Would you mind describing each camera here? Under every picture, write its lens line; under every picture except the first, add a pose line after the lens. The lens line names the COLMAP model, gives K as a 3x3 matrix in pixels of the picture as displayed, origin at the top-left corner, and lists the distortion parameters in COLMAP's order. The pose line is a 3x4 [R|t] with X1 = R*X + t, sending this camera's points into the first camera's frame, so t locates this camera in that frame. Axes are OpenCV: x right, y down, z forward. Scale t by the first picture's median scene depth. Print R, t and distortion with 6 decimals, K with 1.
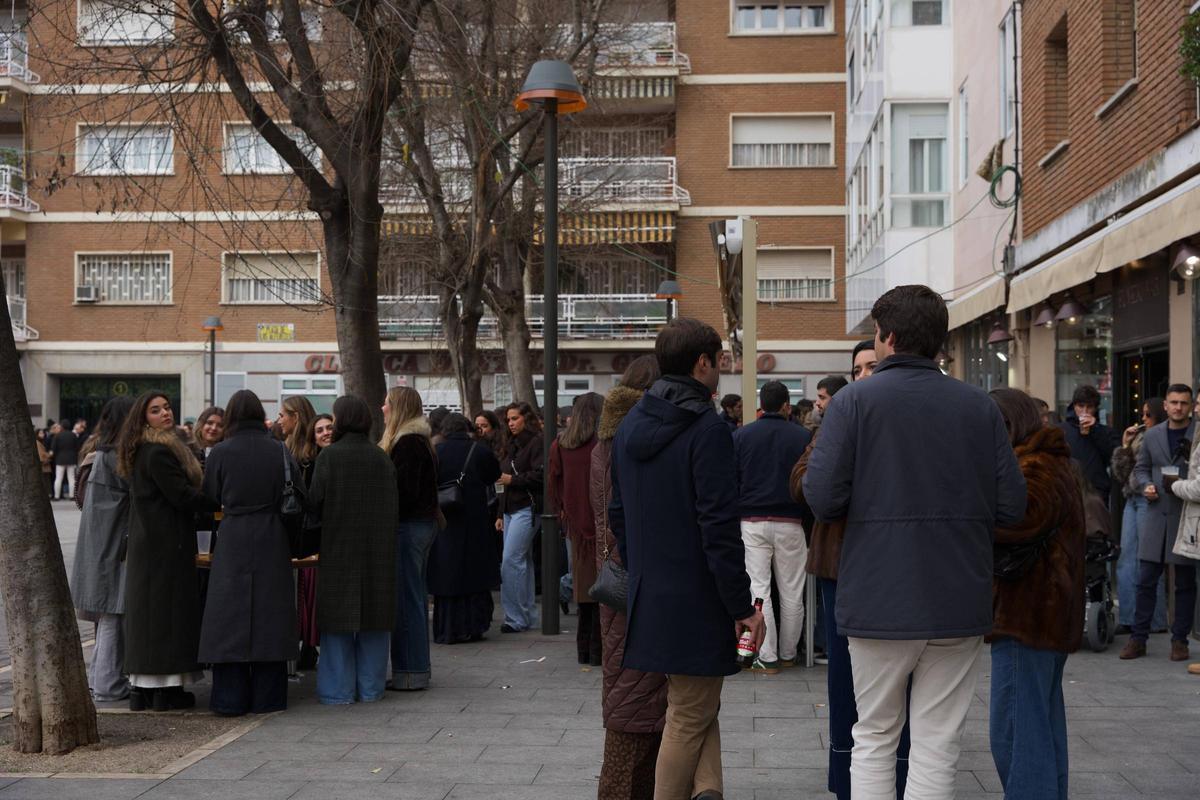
lens RADIAL K [[1563.4, 0, 600.0], [0, 1563.4, 400.0], [0, 0, 1]] dist [0.020954, 0.006289]
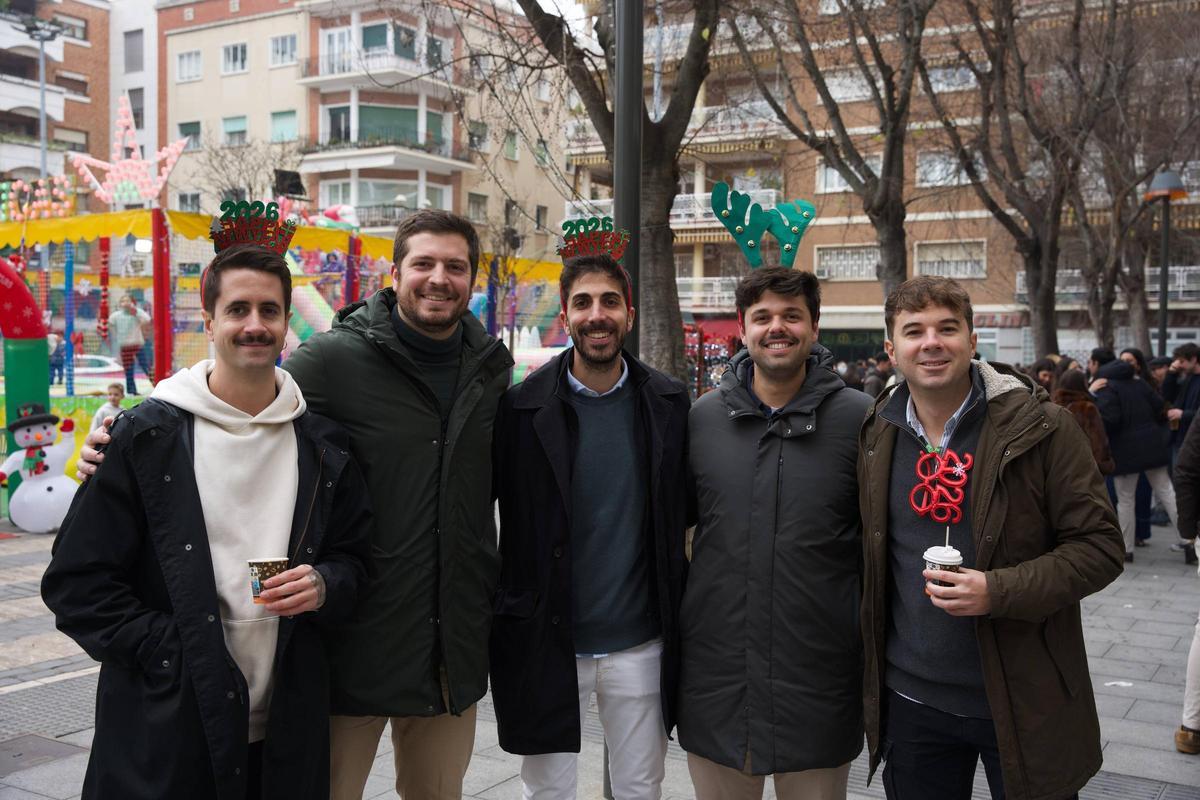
lens RADIAL K [[1251.2, 0, 600.0], [0, 1251.2, 400.0], [0, 0, 1]] dist [-0.007789, 0.002322]
pose [[0.897670, 0.022359, -0.440102, 0.006180], [-0.000769, 0.998790, 0.049175, -0.007166], [0.440669, -0.043804, 0.896600, -0.161505]]
